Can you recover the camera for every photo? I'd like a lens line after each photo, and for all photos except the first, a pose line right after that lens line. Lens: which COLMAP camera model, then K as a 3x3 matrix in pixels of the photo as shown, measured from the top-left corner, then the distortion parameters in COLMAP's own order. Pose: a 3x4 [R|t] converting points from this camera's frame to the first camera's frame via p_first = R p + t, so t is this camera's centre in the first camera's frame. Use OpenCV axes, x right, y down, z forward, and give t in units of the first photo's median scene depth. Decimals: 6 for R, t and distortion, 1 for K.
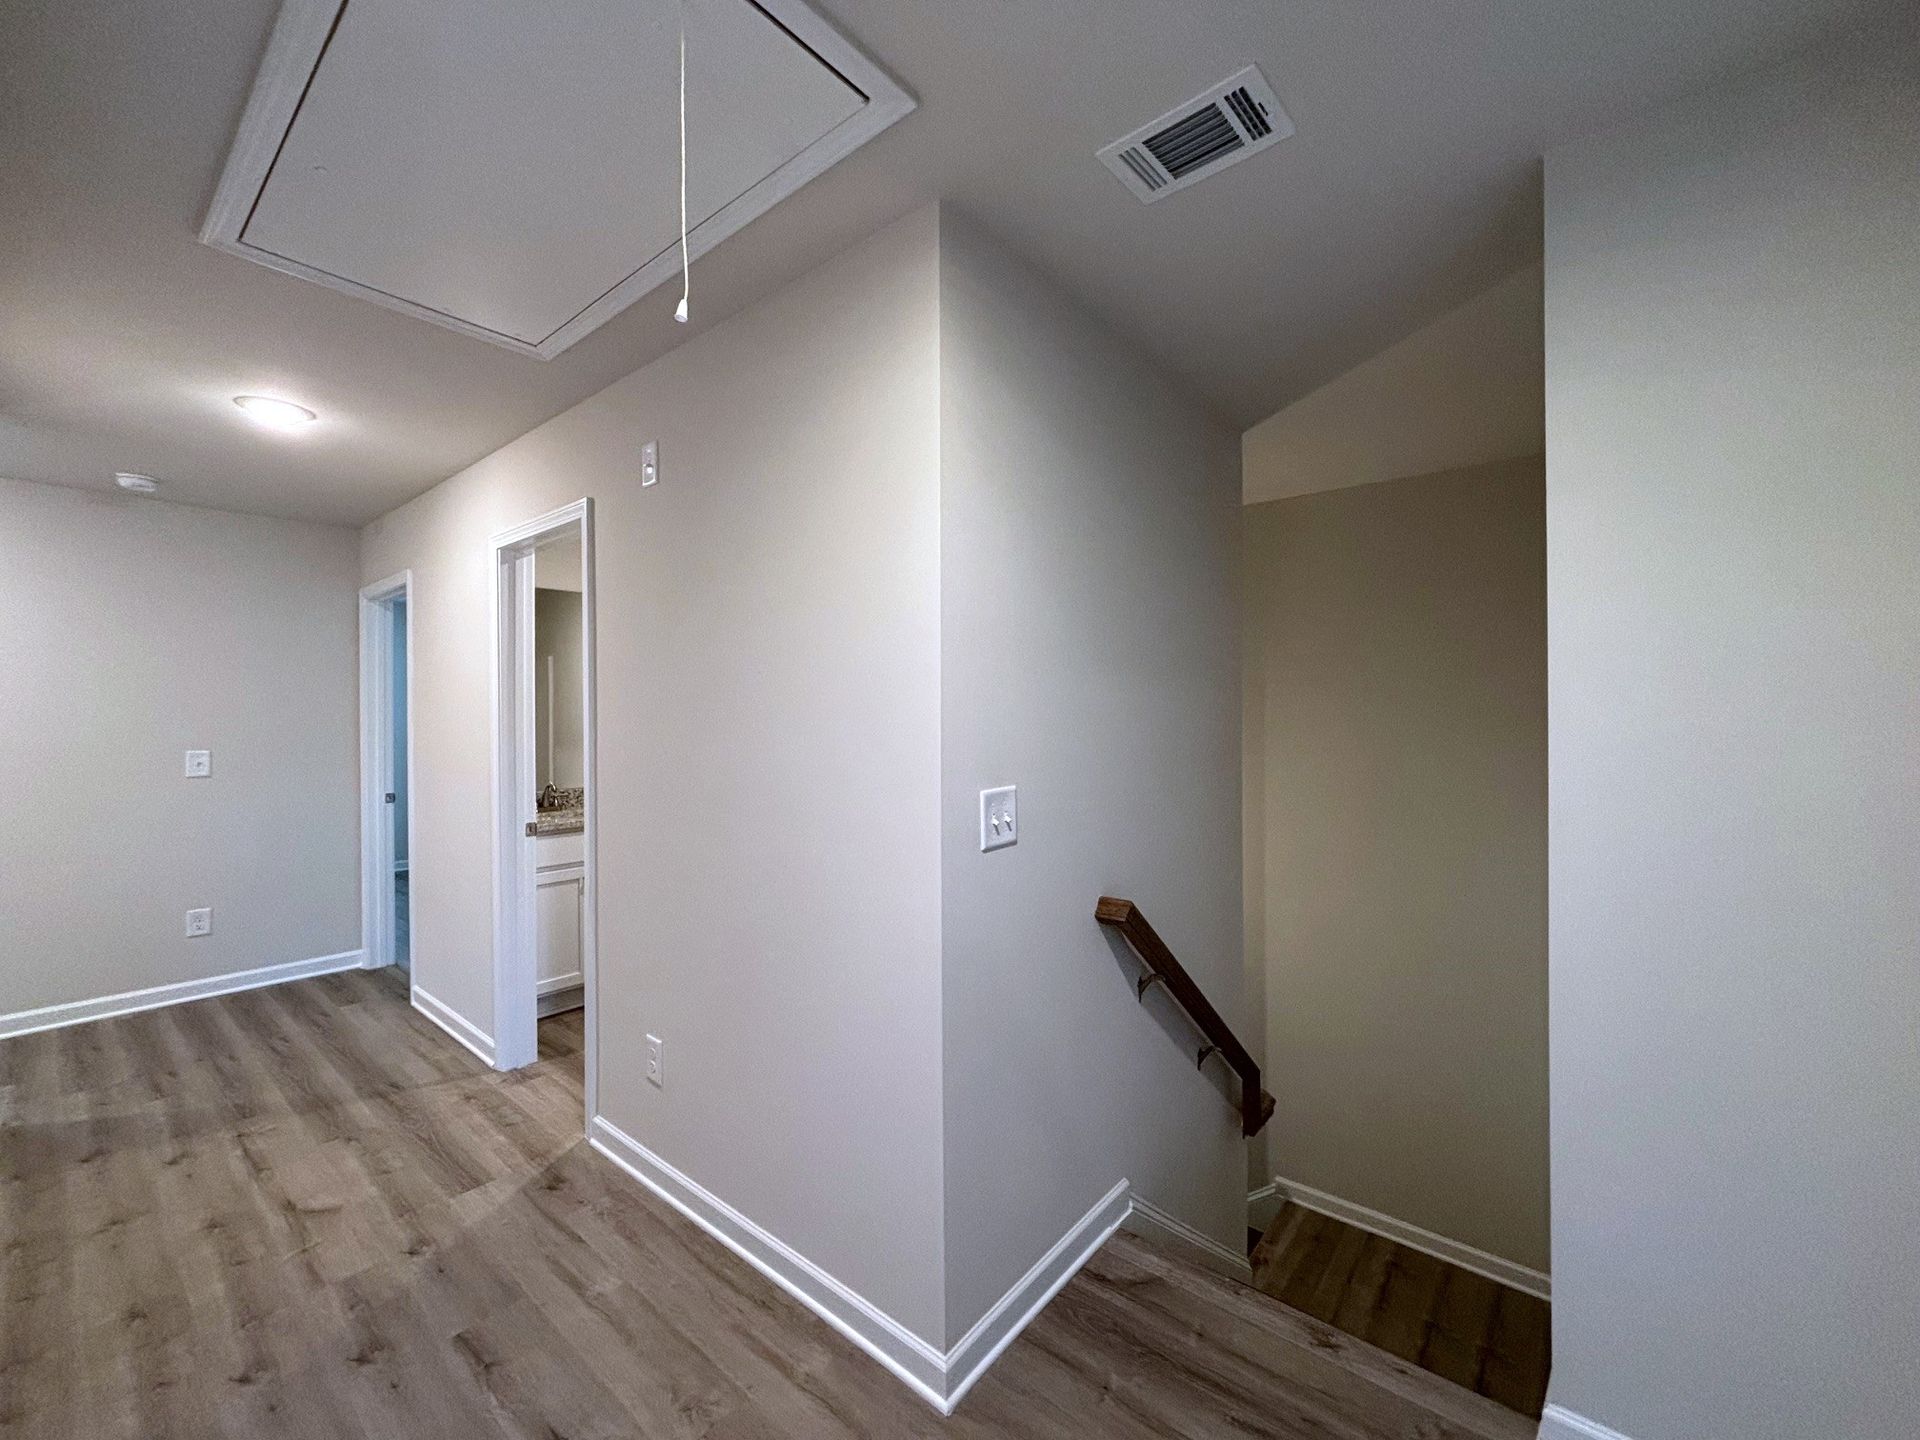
lens RADIAL K [[784.0, 0, 956.7], [0, 784.0, 718.4], [0, 0, 1]] dist [0.001963, 0.000191]
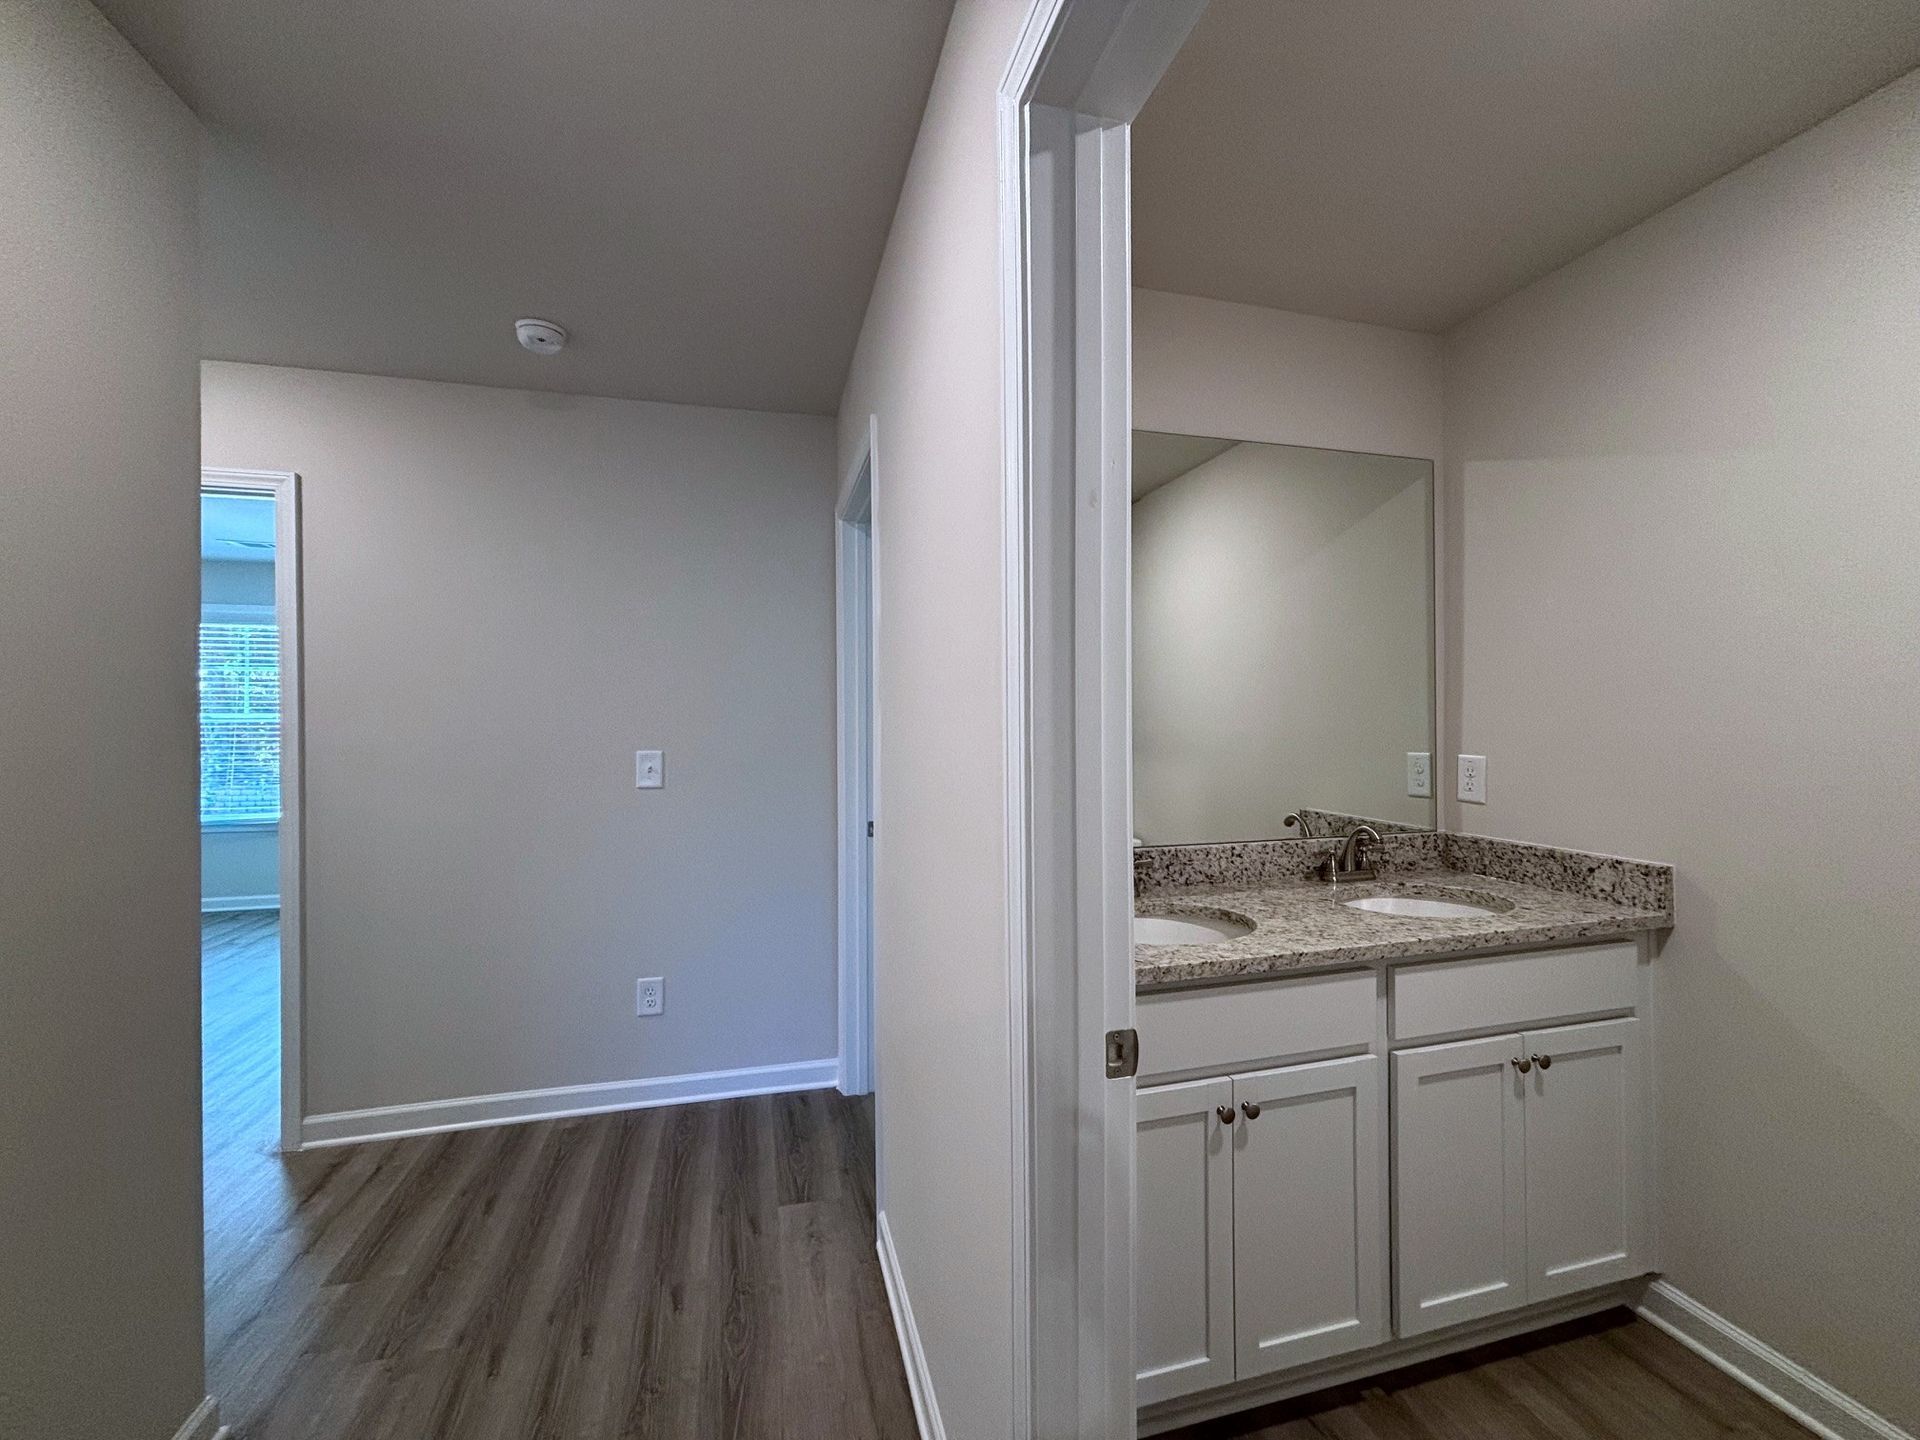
lens RADIAL K [[784.0, 0, 956.7], [0, 784.0, 718.4], [0, 0, 1]] dist [0.001963, 0.000191]
pose [[0.821389, -0.001002, -0.570367, -0.354185], [0.000032, 0.999999, -0.001711, 0.014219], [0.570368, 0.001387, 0.821388, 0.602304]]
